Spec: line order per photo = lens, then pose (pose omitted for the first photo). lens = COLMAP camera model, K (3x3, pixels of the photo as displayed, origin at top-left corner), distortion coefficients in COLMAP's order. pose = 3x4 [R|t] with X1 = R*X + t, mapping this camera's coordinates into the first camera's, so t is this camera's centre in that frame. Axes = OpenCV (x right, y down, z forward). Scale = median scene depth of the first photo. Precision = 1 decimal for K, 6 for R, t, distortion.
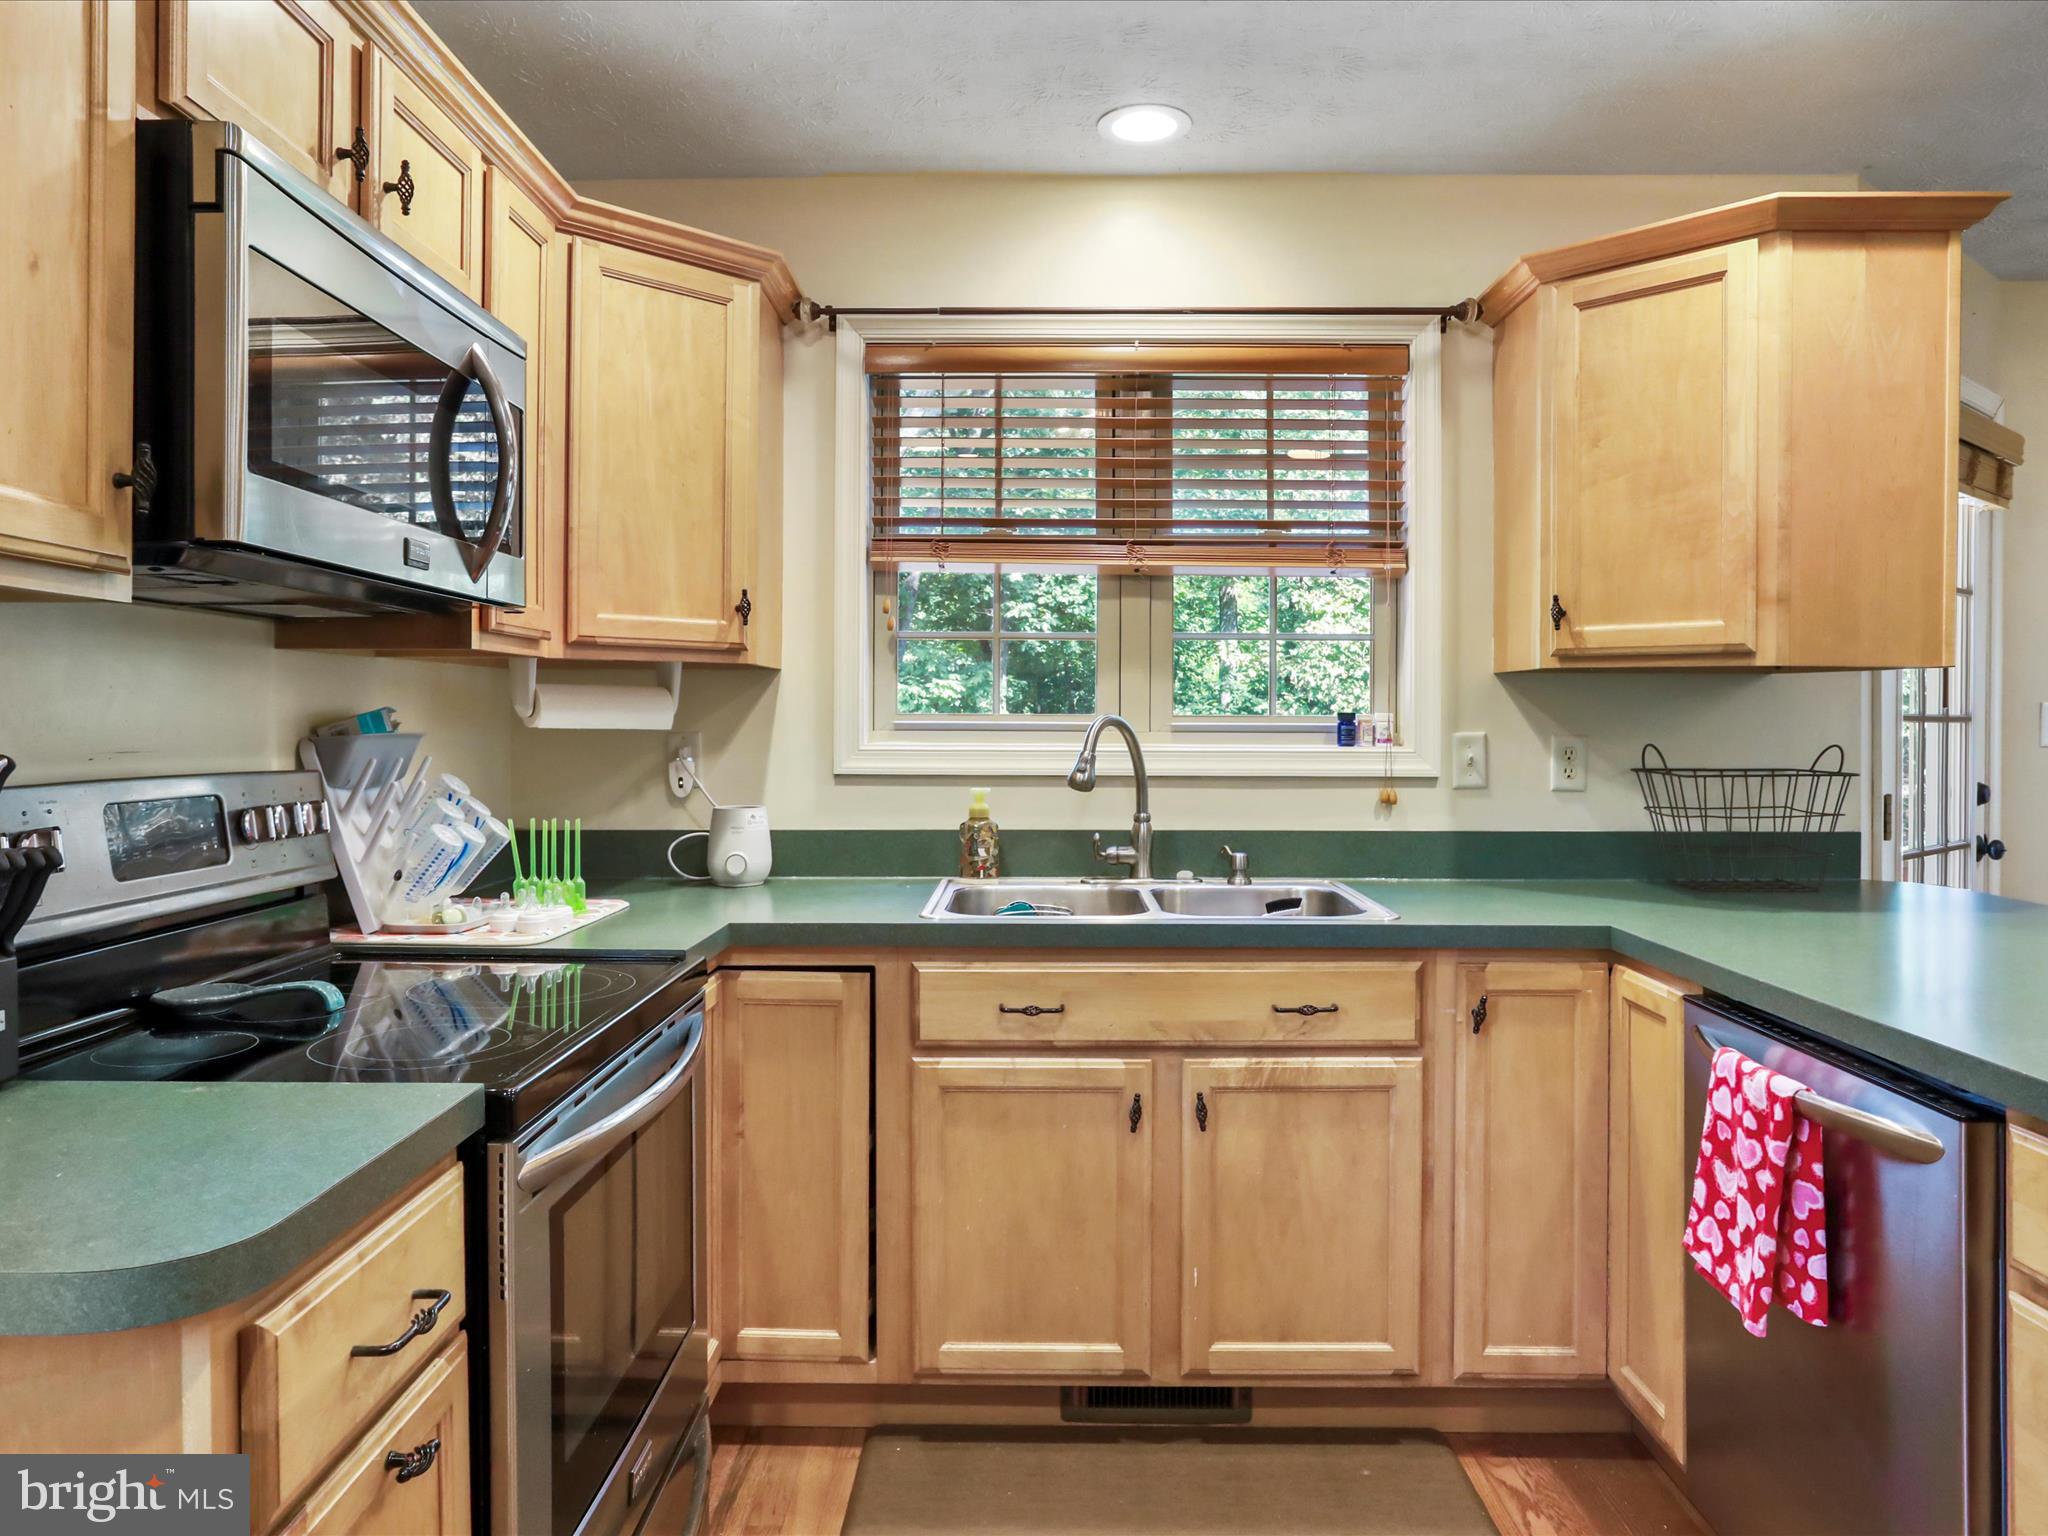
lens RADIAL K [[1386.8, 0, 1024.7], [0, 1386.8, 722.6], [0, 0, 1]] dist [-0.058798, 0.058440]
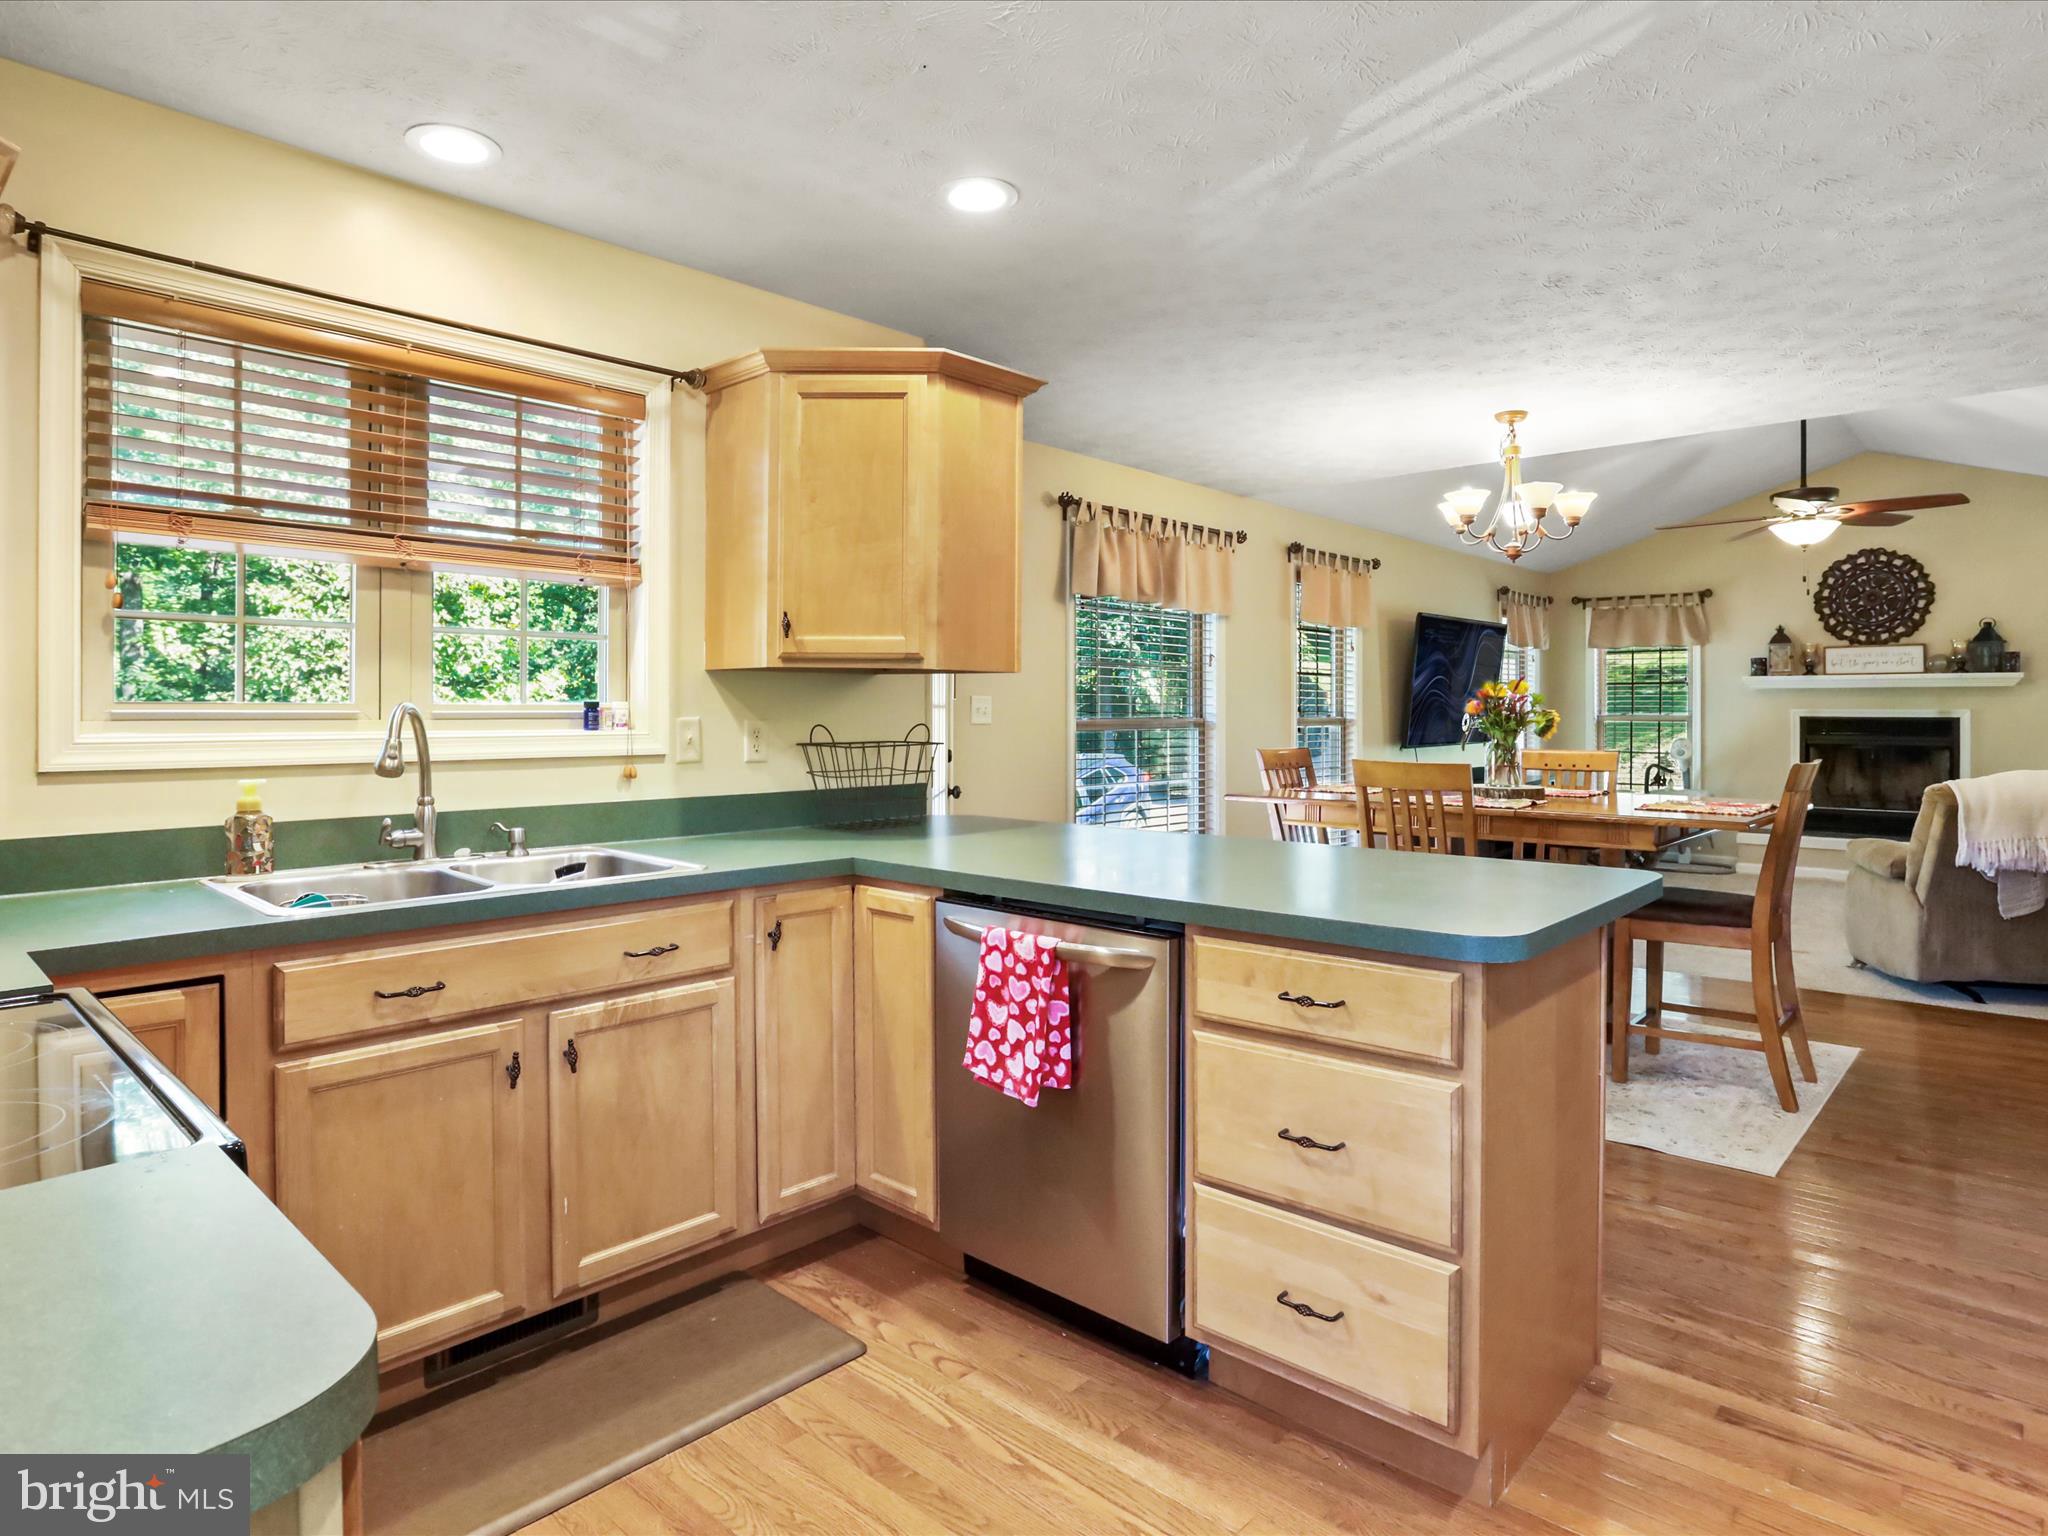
lens RADIAL K [[1175.9, 0, 1009.4], [0, 1175.9, 714.6], [0, 0, 1]] dist [-0.054247, 0.029394]
pose [[0.672297, -0.005785, 0.740259, -0.308484], [0.005061, 0.999982, 0.003219, 0.003000], [-0.740264, 0.001582, 0.672315, 0.093744]]
